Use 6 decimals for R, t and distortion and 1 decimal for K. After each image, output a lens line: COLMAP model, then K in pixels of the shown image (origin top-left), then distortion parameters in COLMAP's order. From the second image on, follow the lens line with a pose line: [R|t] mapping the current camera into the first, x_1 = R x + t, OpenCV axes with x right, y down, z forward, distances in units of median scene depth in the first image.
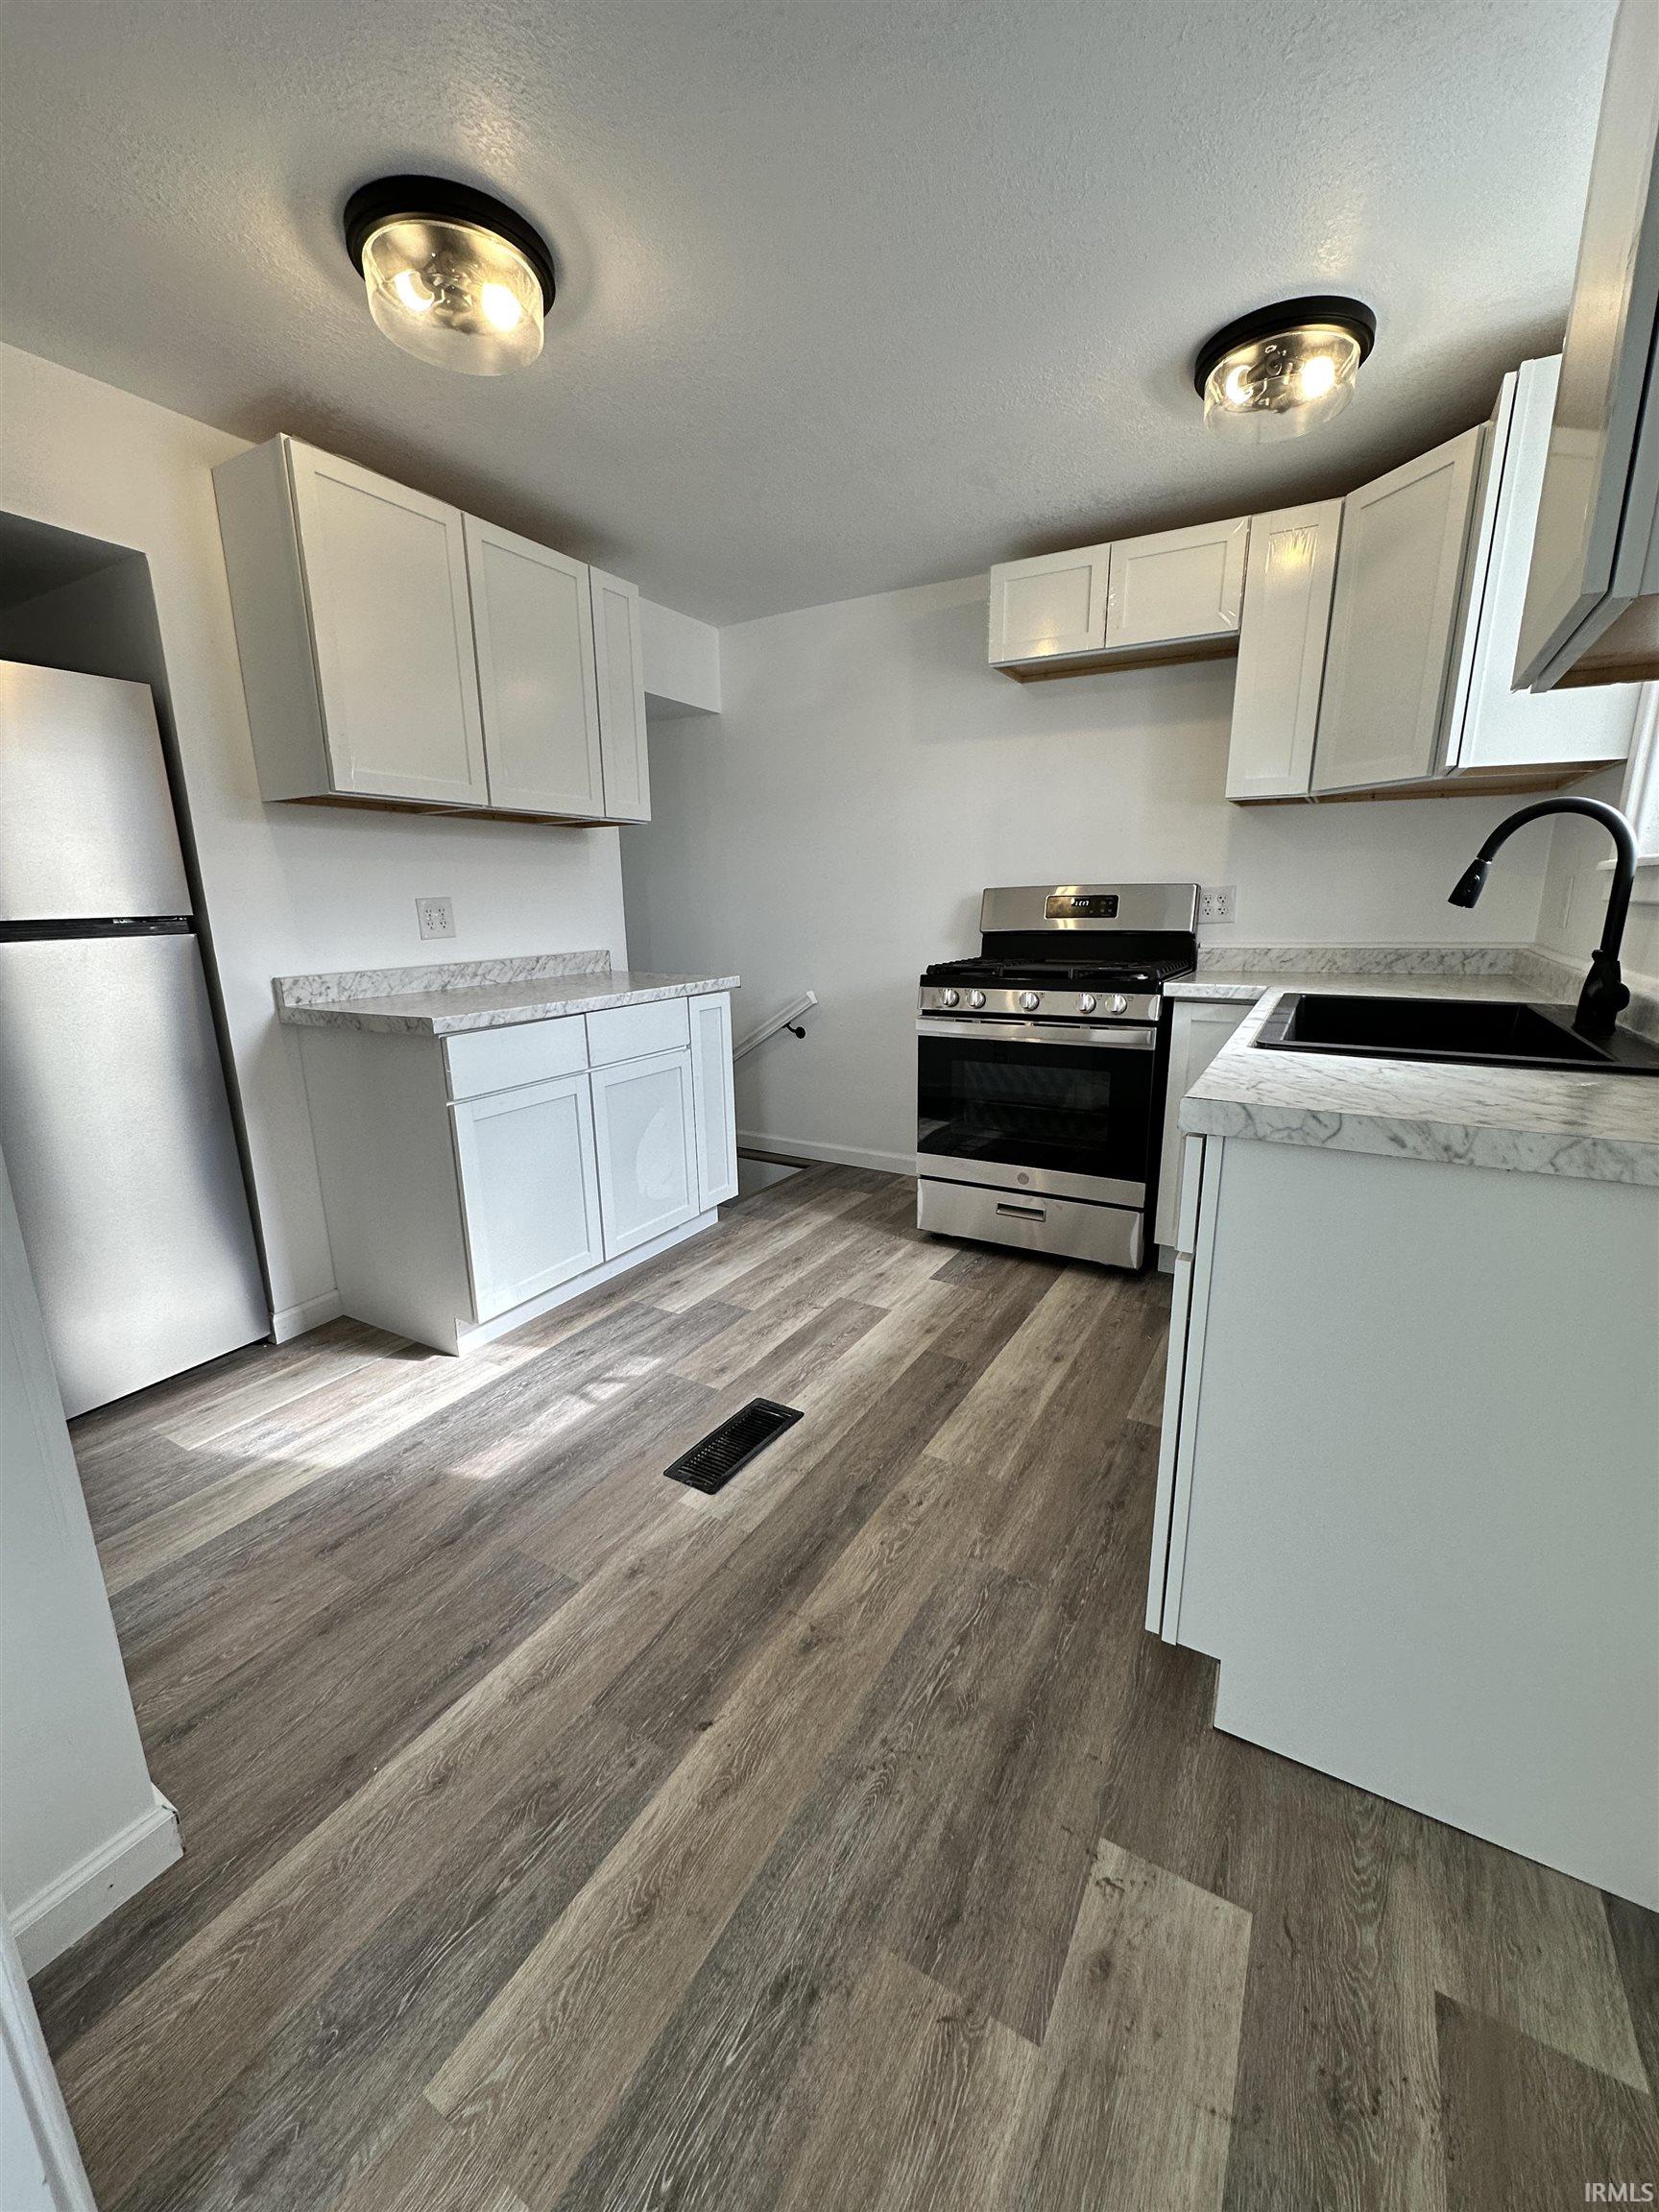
lens RADIAL K [[884.8, 0, 824.8], [0, 884.8, 1107.2], [0, 0, 1]] dist [0.001668, 0.000077]
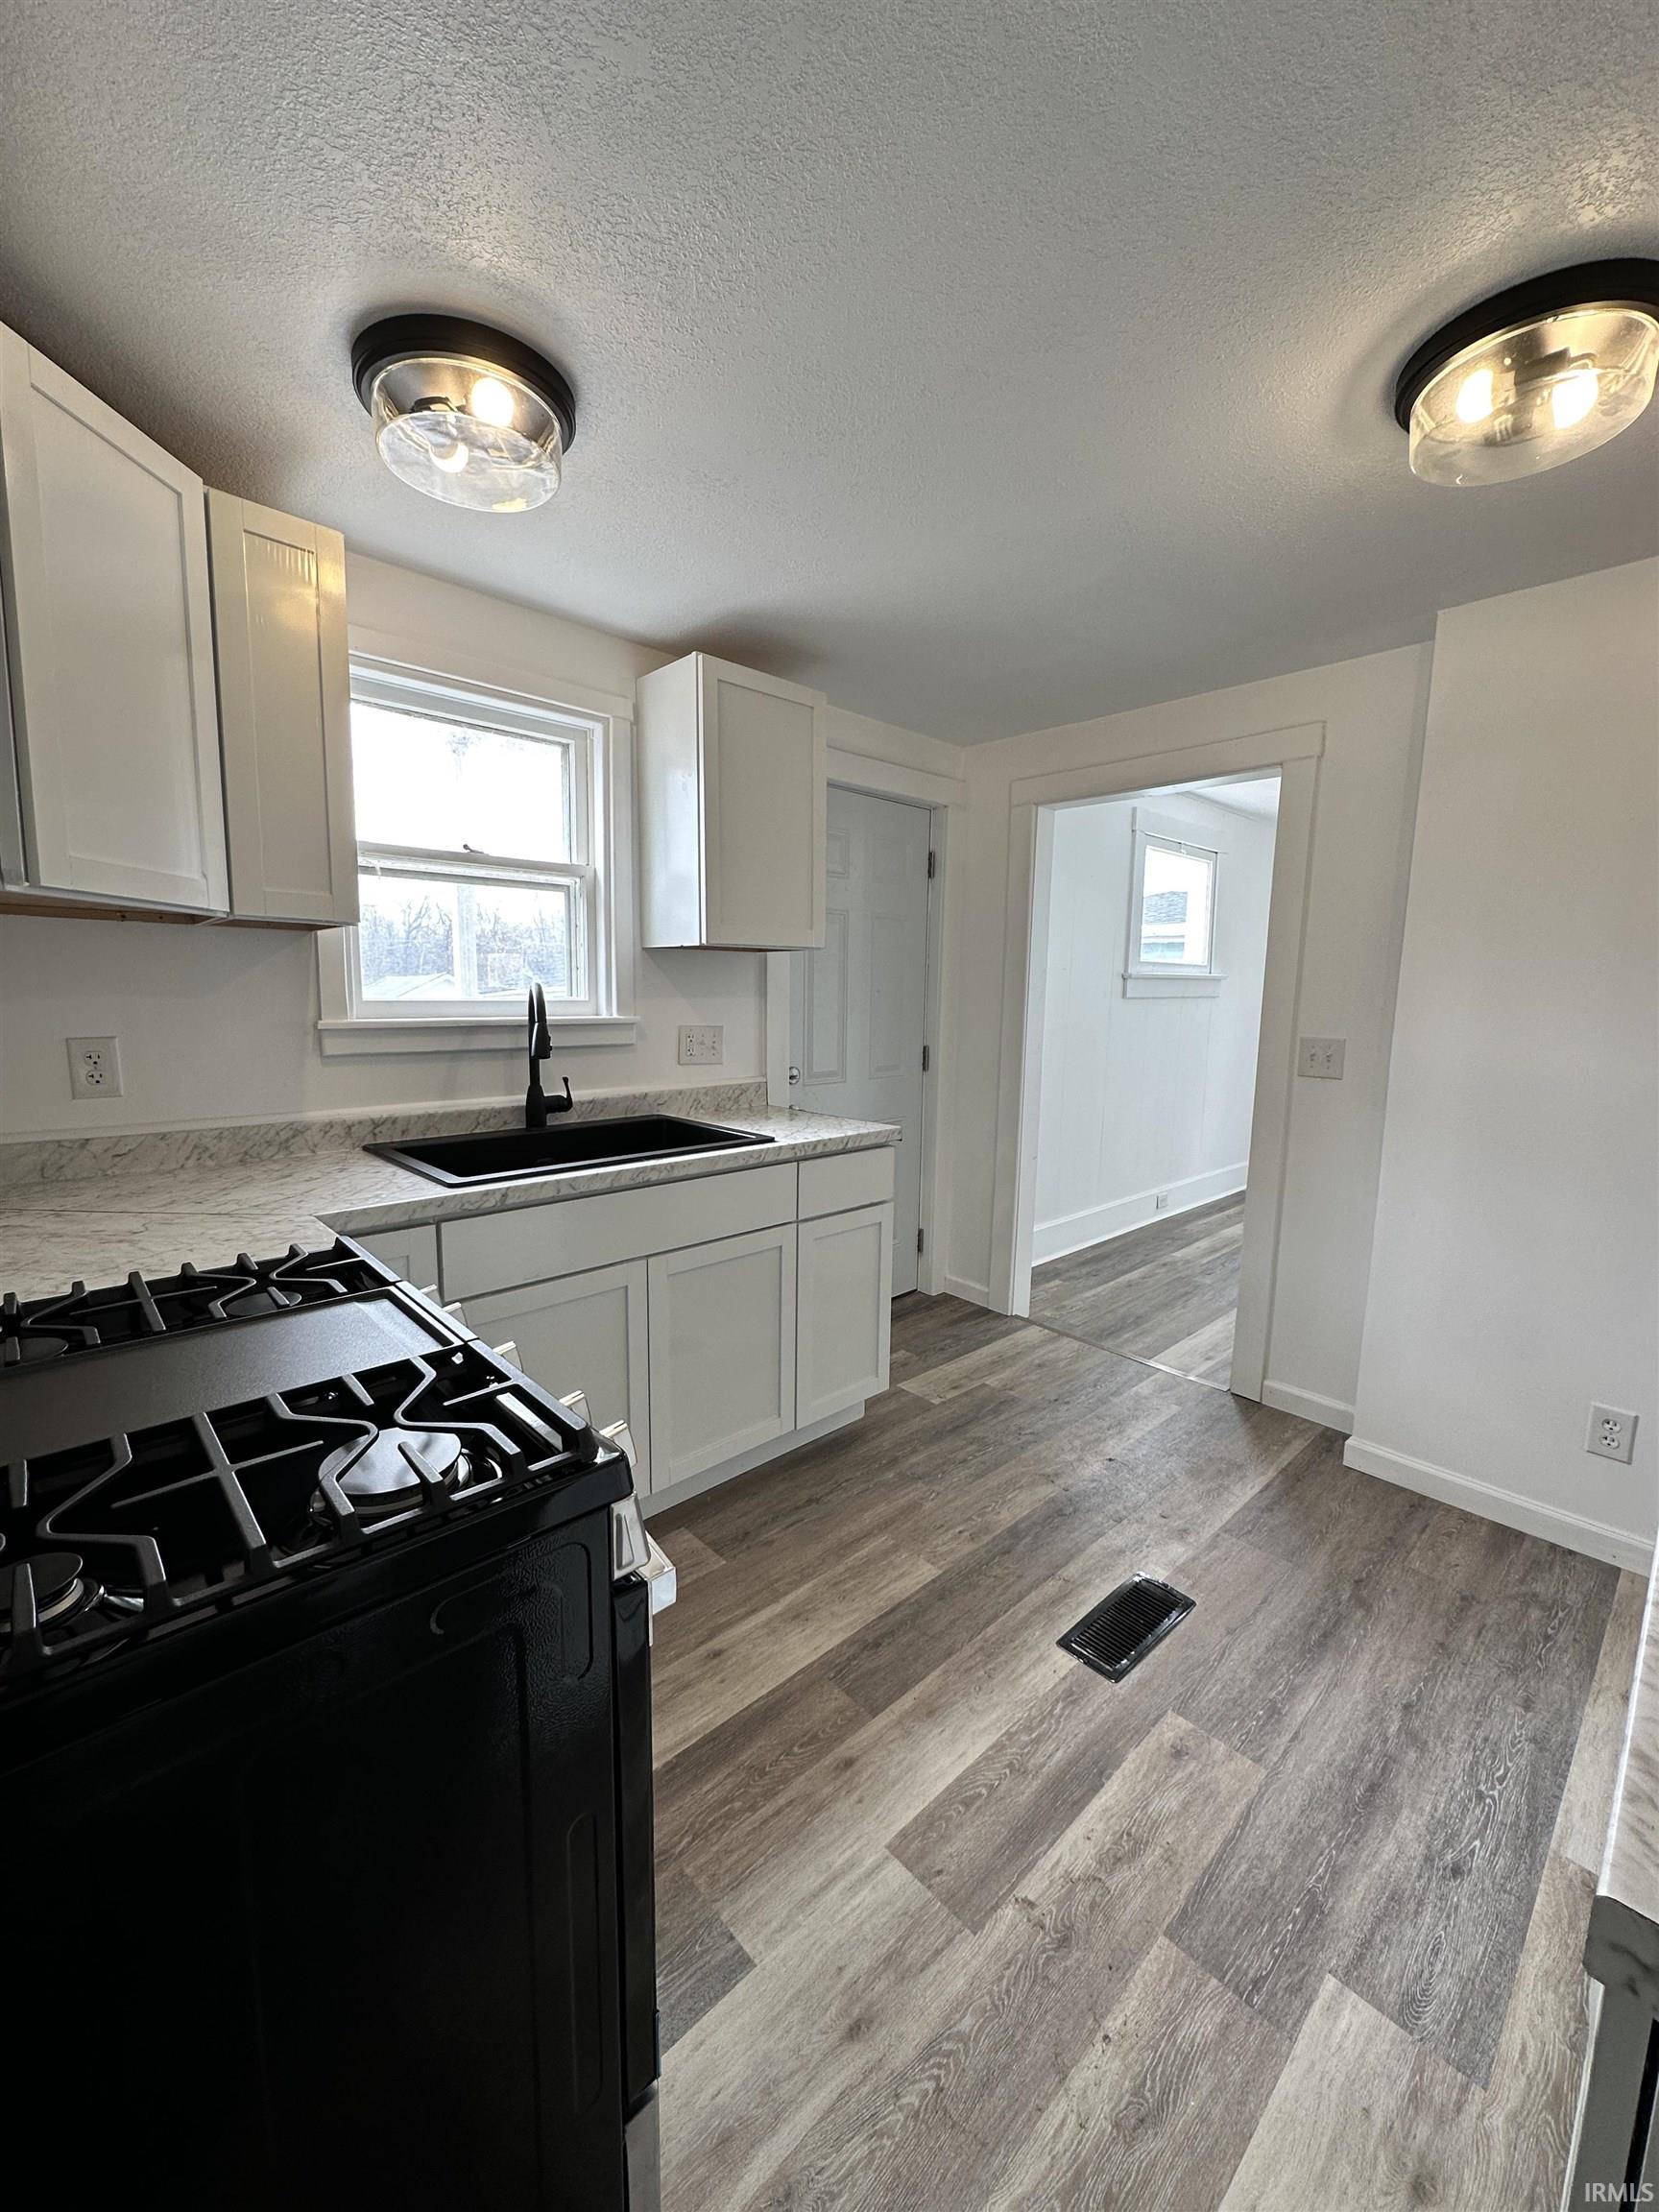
lens RADIAL K [[884.8, 0, 818.8], [0, 884.8, 1112.6], [0, 0, 1]] dist [0.001668, 0.000077]
pose [[-0.958362, -0.046446, 0.281754, -0.019612], [0.059248, 0.932869, 0.355309, -0.450839], [-0.279343, 0.357208, -0.891275, 1.581751]]
